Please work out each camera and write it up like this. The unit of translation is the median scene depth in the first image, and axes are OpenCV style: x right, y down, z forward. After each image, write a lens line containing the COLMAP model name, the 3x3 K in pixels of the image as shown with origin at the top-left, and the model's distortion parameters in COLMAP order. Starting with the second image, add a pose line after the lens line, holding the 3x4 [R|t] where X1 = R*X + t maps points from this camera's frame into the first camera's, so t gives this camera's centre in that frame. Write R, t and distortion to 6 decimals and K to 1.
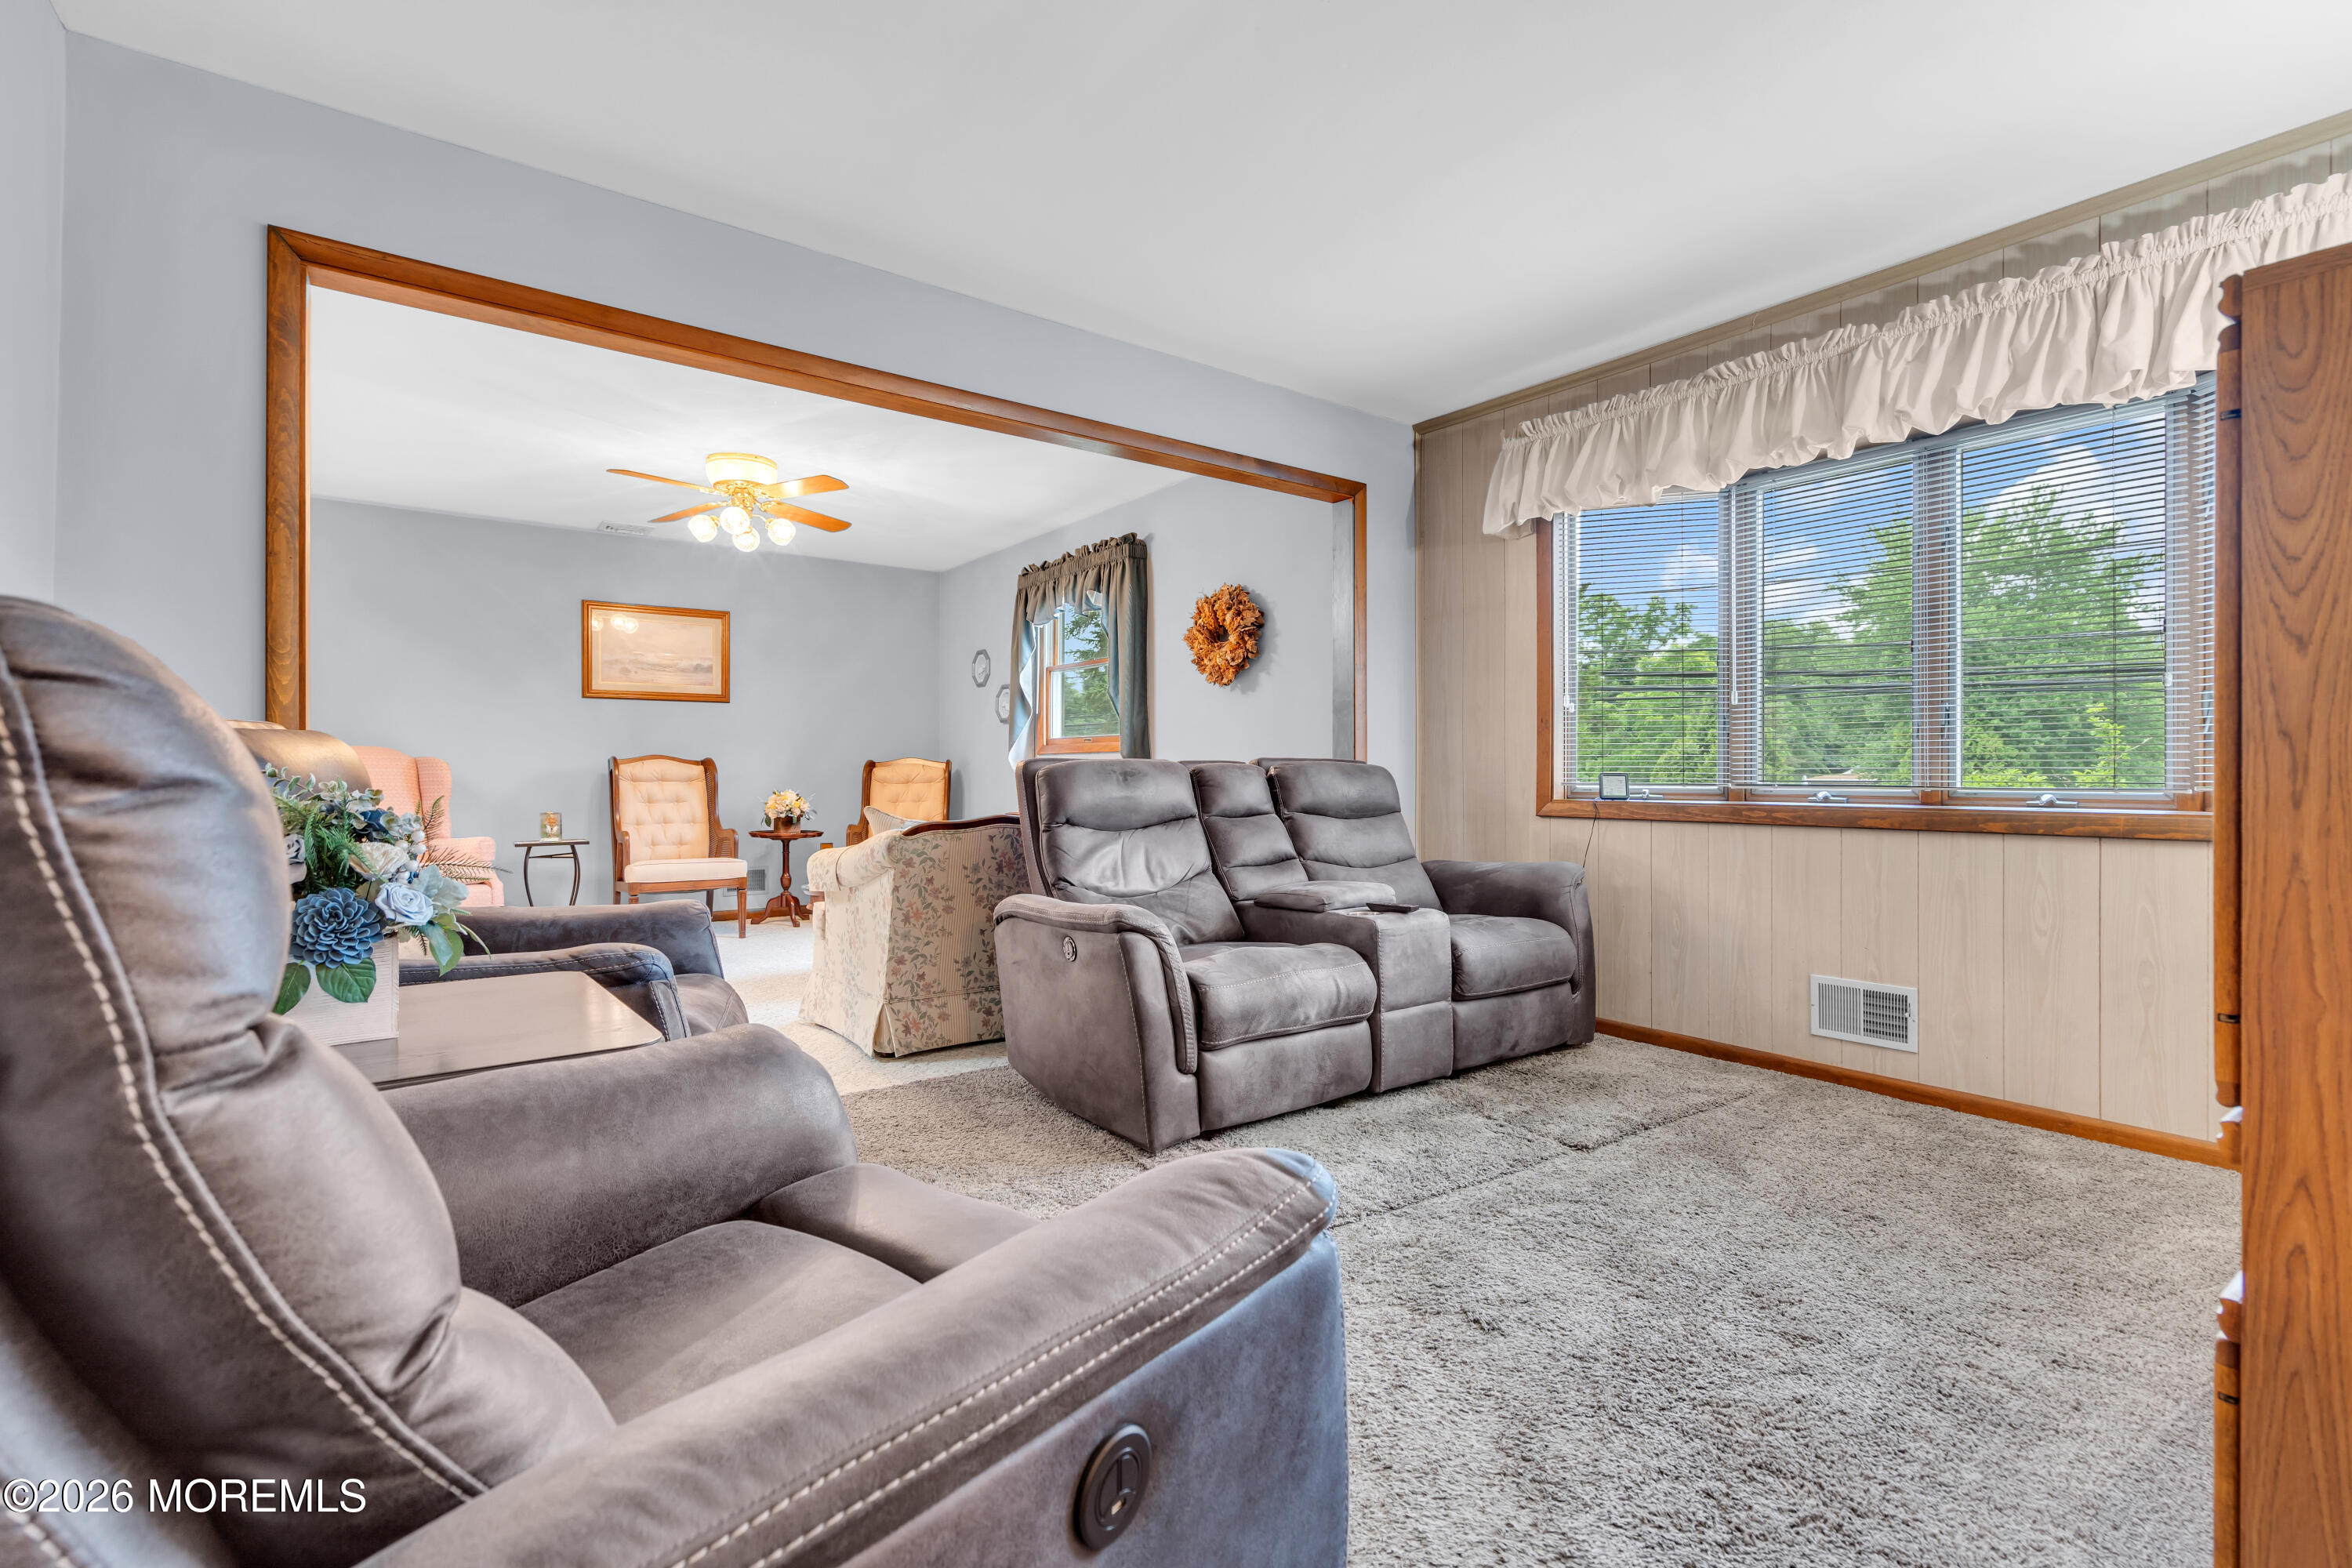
lens RADIAL K [[1065.2, 0, 1188.0], [0, 1065.2, 787.4], [0, 0, 1]] dist [-0.001810, 0.001124]
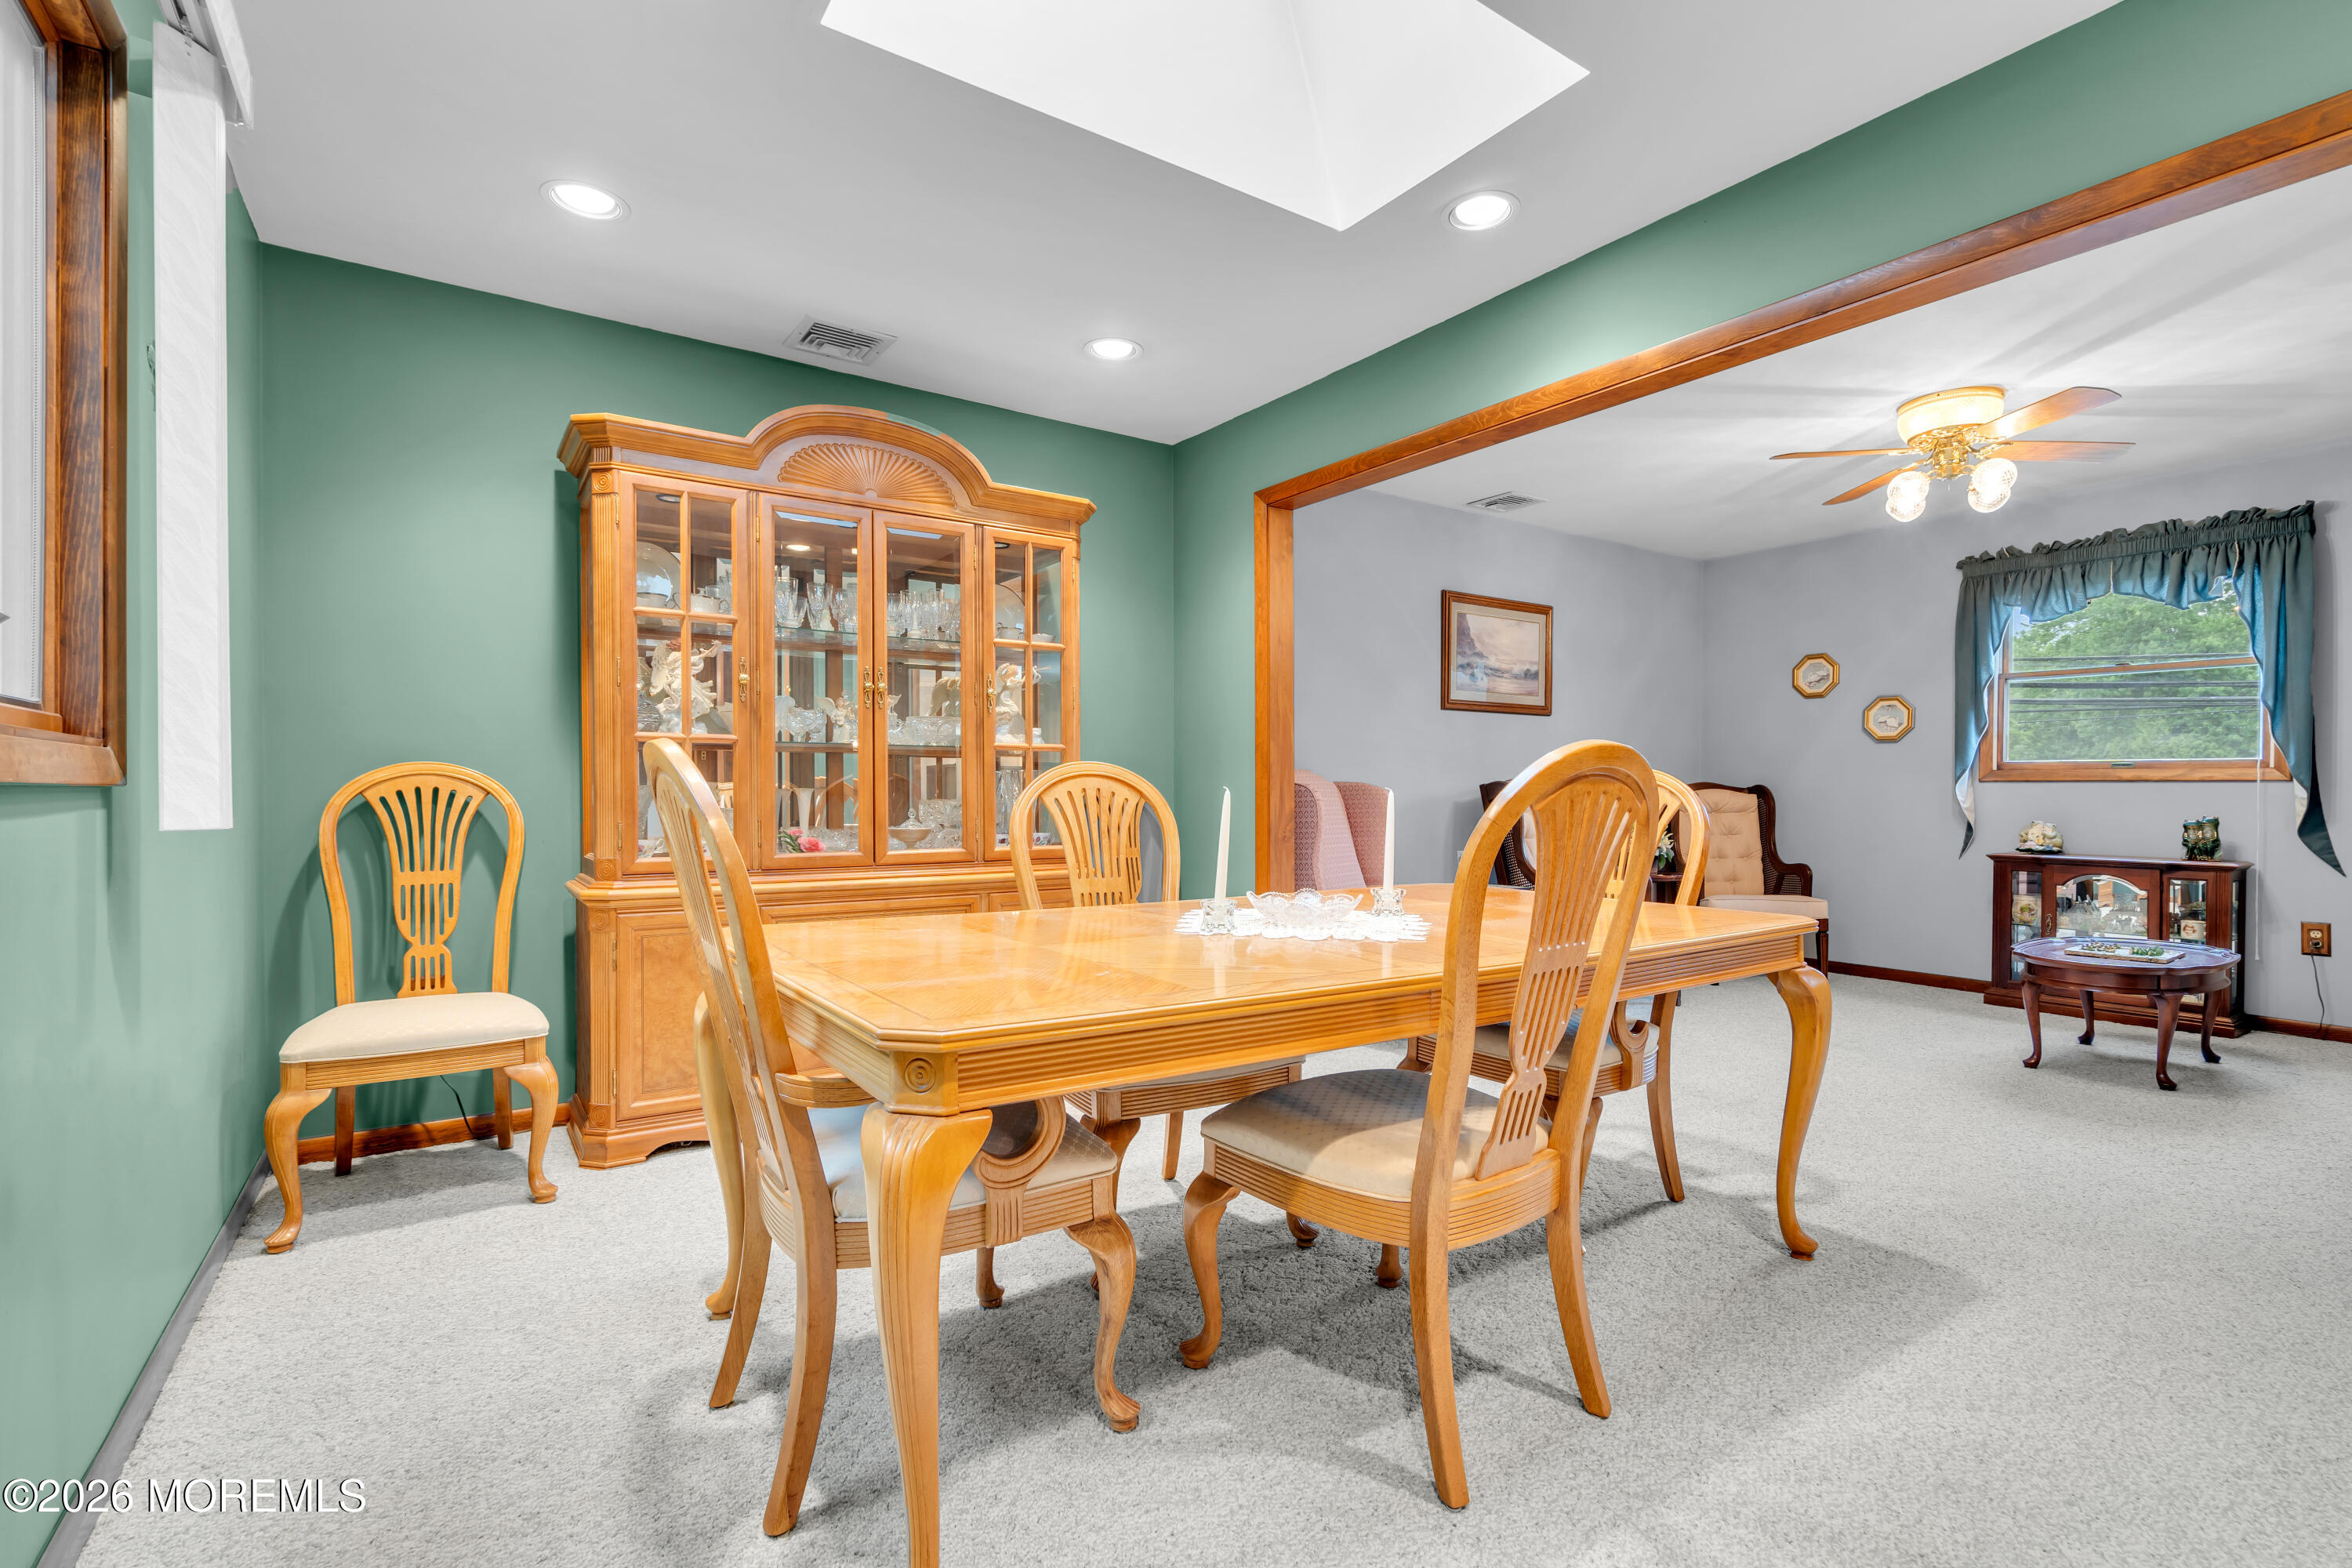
lens RADIAL K [[1078.7, 0, 1191.1], [0, 1078.7, 797.8], [0, 0, 1]] dist [0.001801, -0.000047]
pose [[0.999455, 0.007507, -0.032159, -0.728395], [-0.007620, 0.999965, -0.003384, -0.011145], [0.032133, 0.003628, 0.999477, 0.158399]]
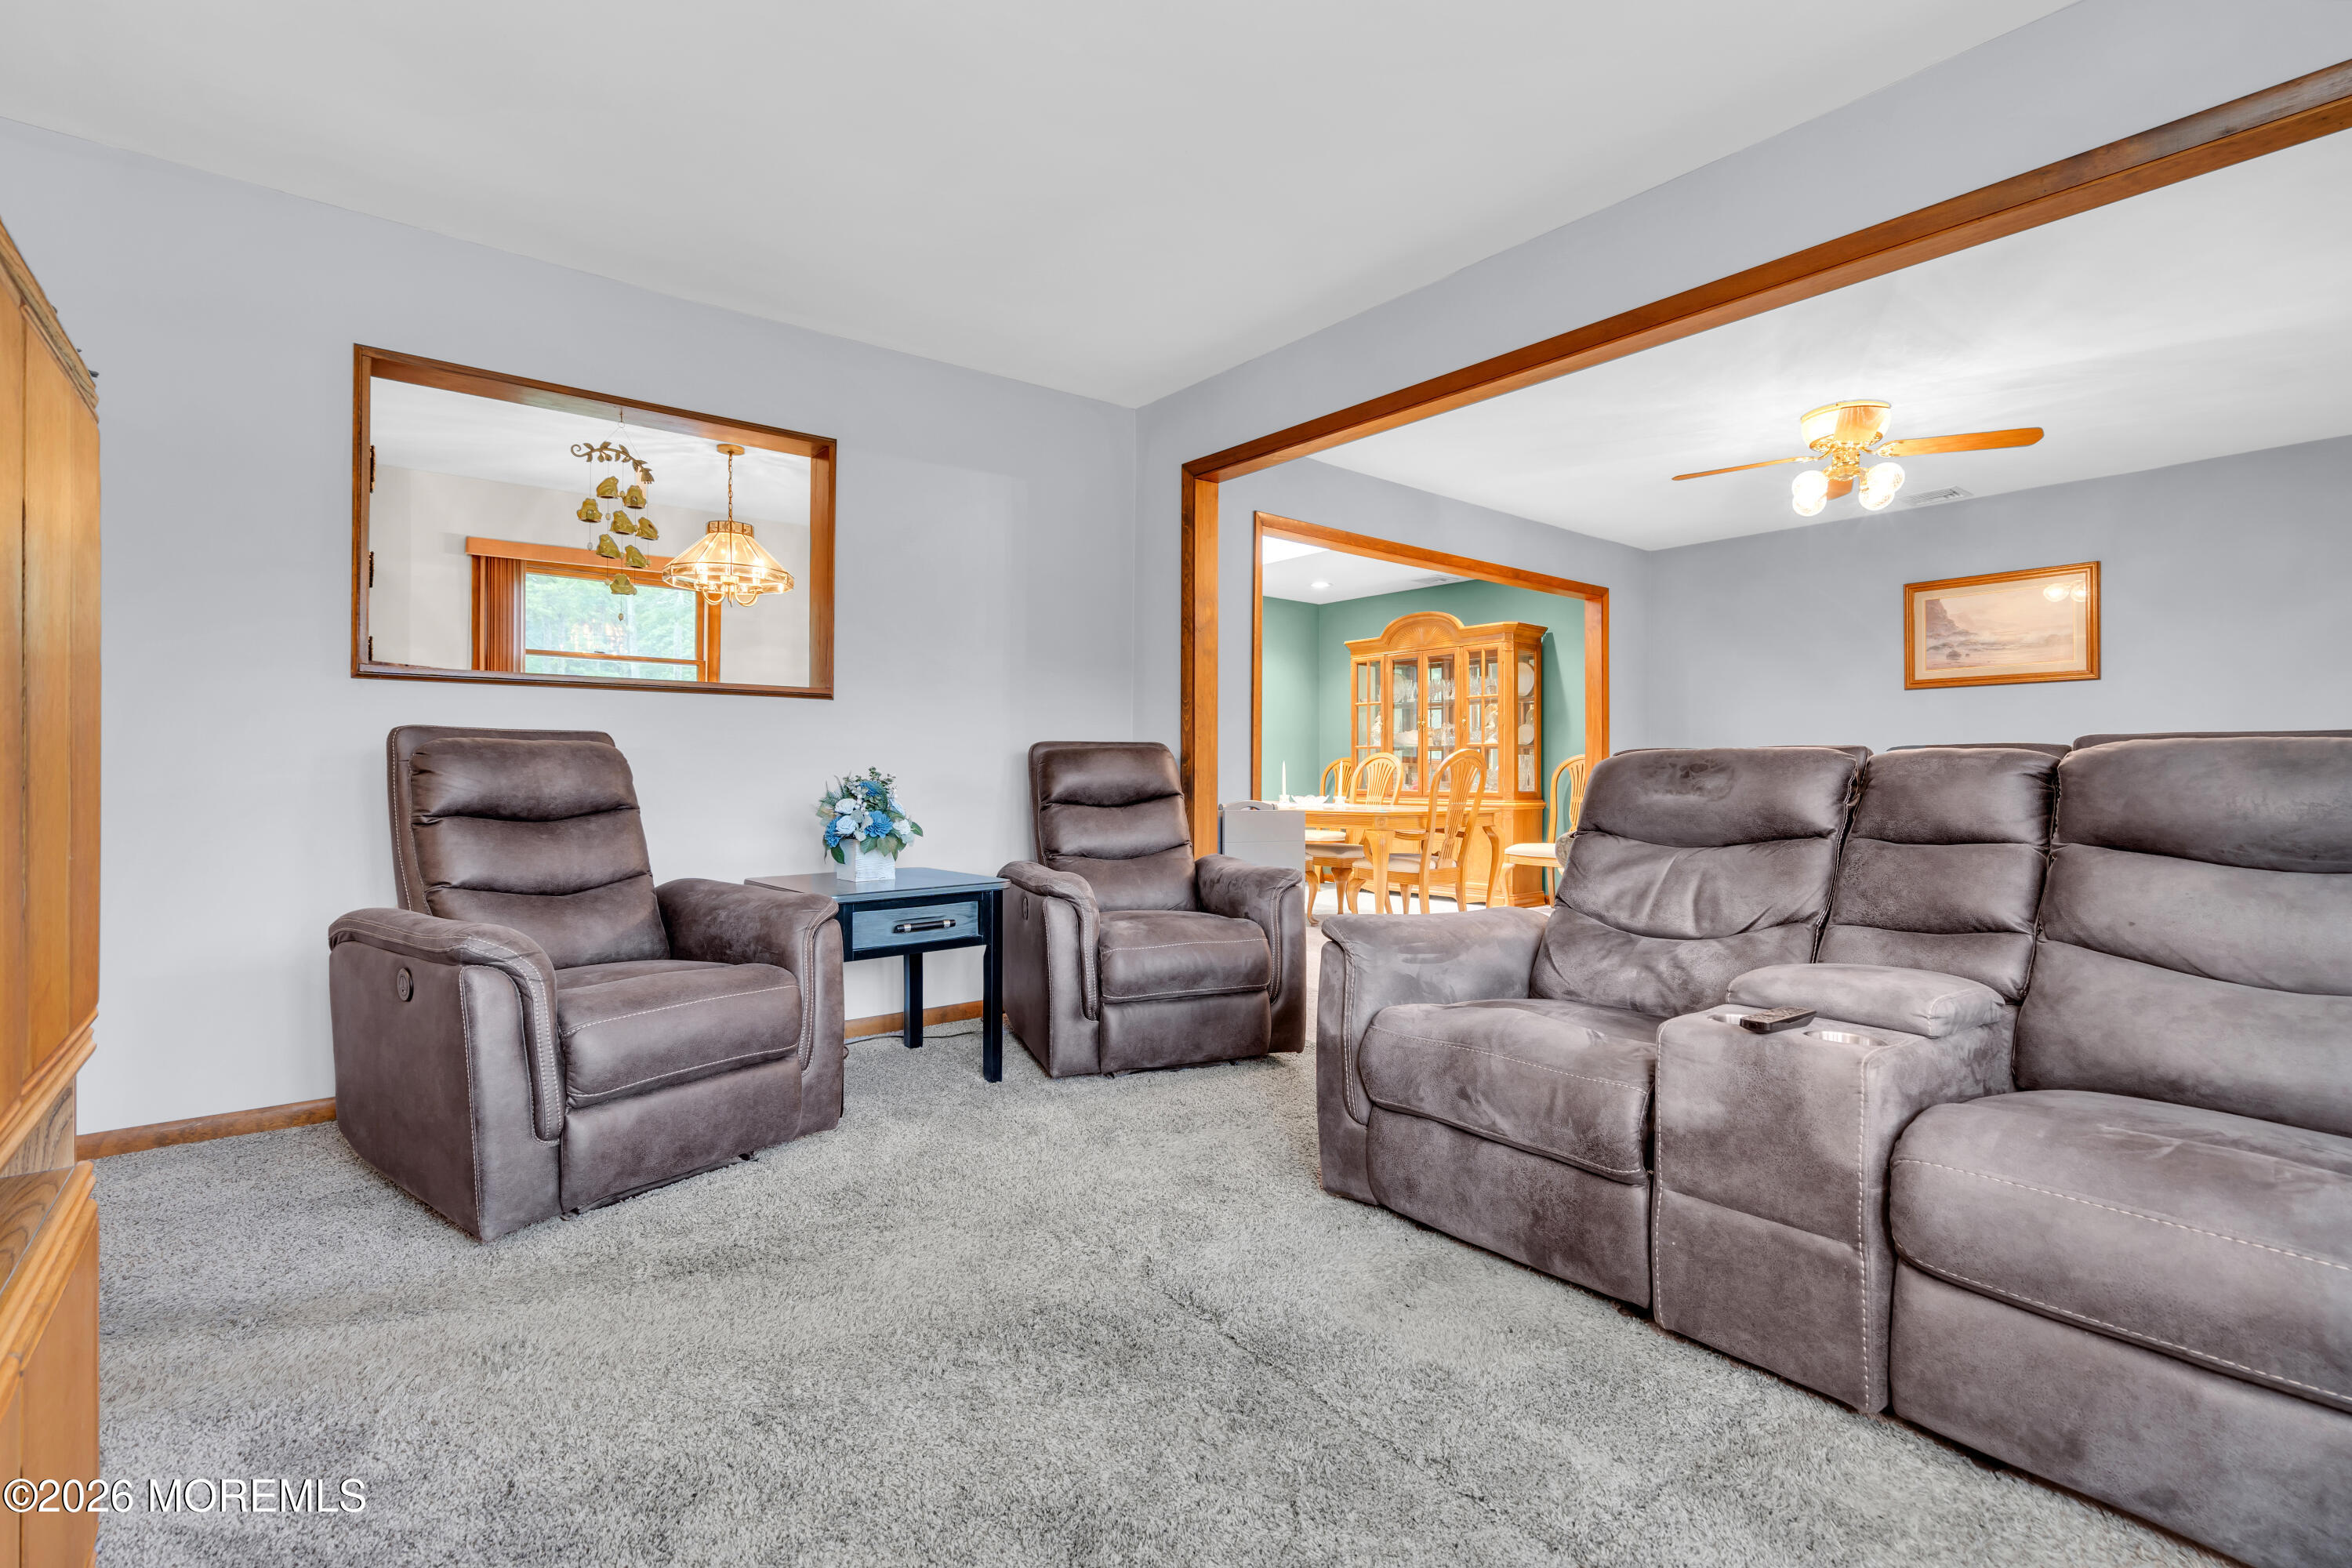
lens RADIAL K [[1086.3, 0, 1175.5], [0, 1086.3, 763.4], [0, 0, 1]] dist [0.002616, 0.000908]
pose [[0.030695, -0.009978, -0.999479, 0.348726], [-0.016493, 0.999809, -0.010488, -0.000432], [0.999393, 0.016806, 0.030524, 0.337567]]
